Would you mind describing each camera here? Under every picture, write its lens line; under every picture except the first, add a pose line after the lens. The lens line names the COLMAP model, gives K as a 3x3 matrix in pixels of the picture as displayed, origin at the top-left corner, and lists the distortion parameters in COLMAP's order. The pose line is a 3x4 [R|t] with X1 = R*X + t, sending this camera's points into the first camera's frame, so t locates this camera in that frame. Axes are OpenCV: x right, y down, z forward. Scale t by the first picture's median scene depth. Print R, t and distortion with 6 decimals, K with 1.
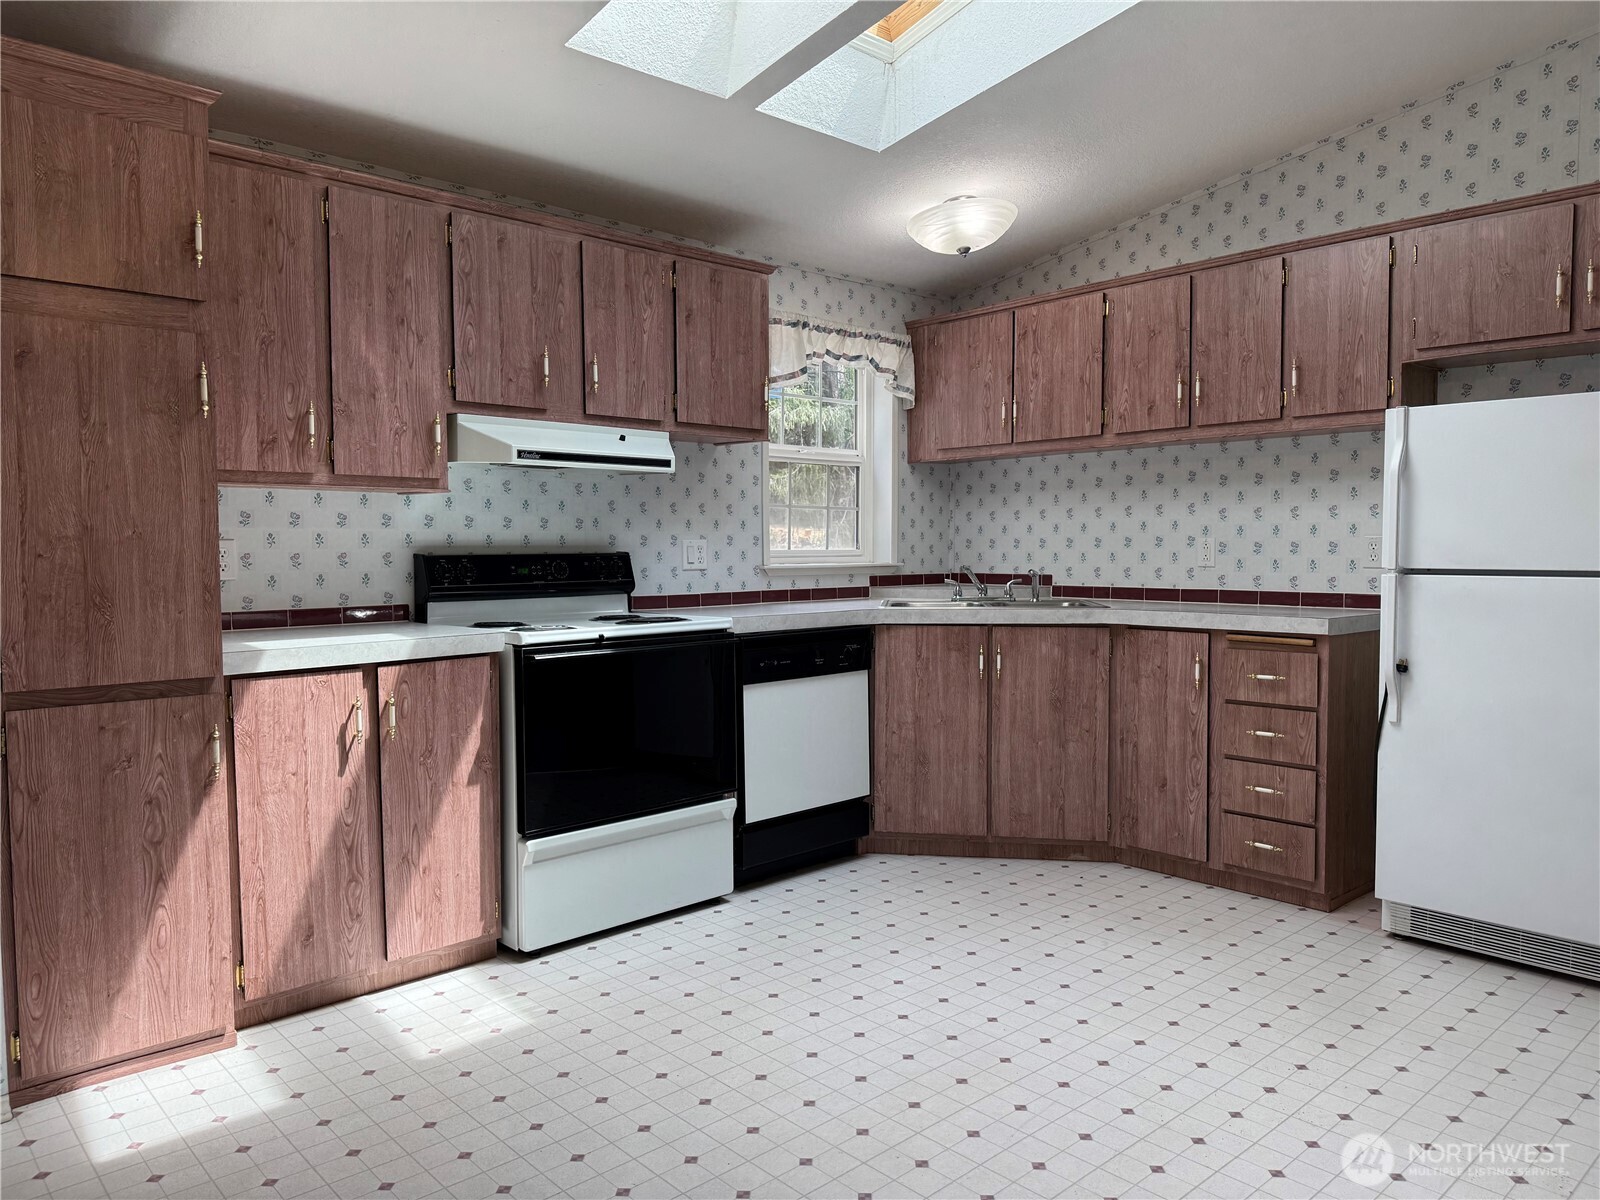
lens RADIAL K [[1126.1, 0, 797.3], [0, 1126.1, 604.2], [0, 0, 1]] dist [0.000573, -0.009118]
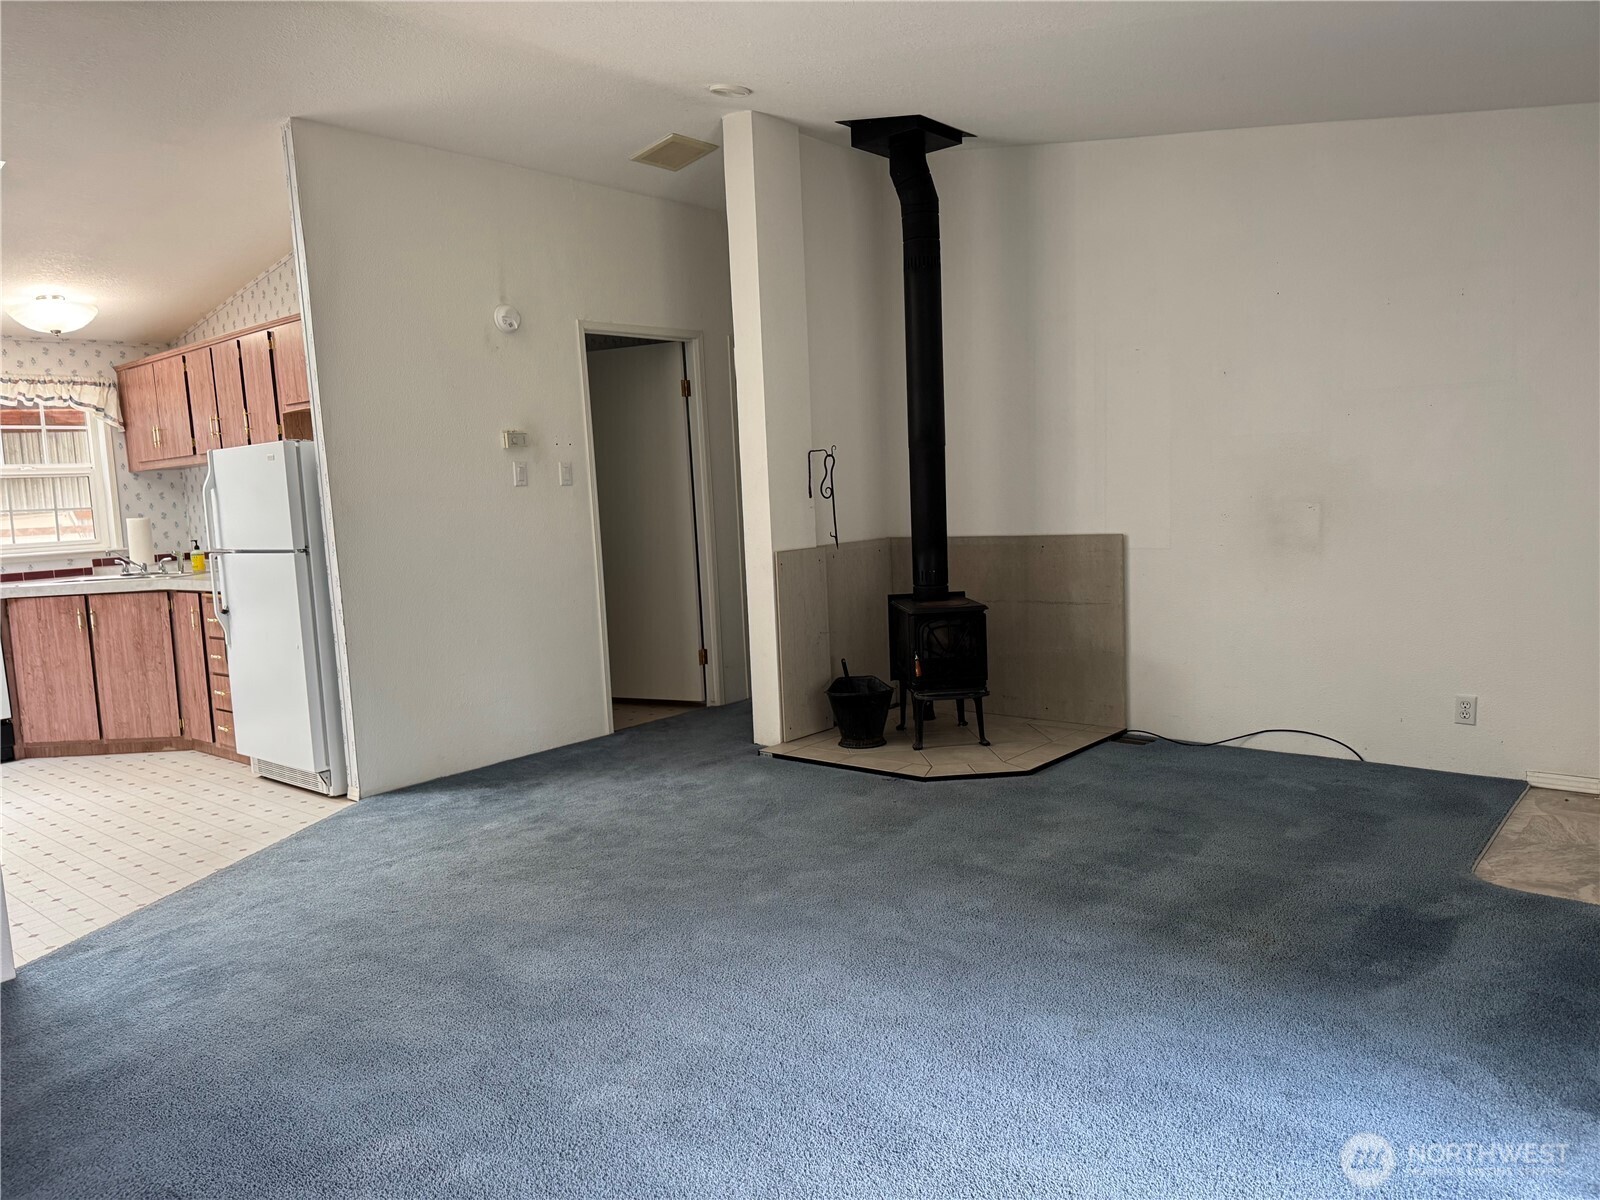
lens RADIAL K [[1126.1, 0, 802.6], [0, 1126.1, 596.6], [0, 0, 1]] dist [0.000573, -0.009118]
pose [[0.989106, -0.058919, 0.134896, 0.874049], [0.052863, 0.997445, 0.048042, 0.000192], [-0.137382, -0.040387, 0.989694, -0.545613]]
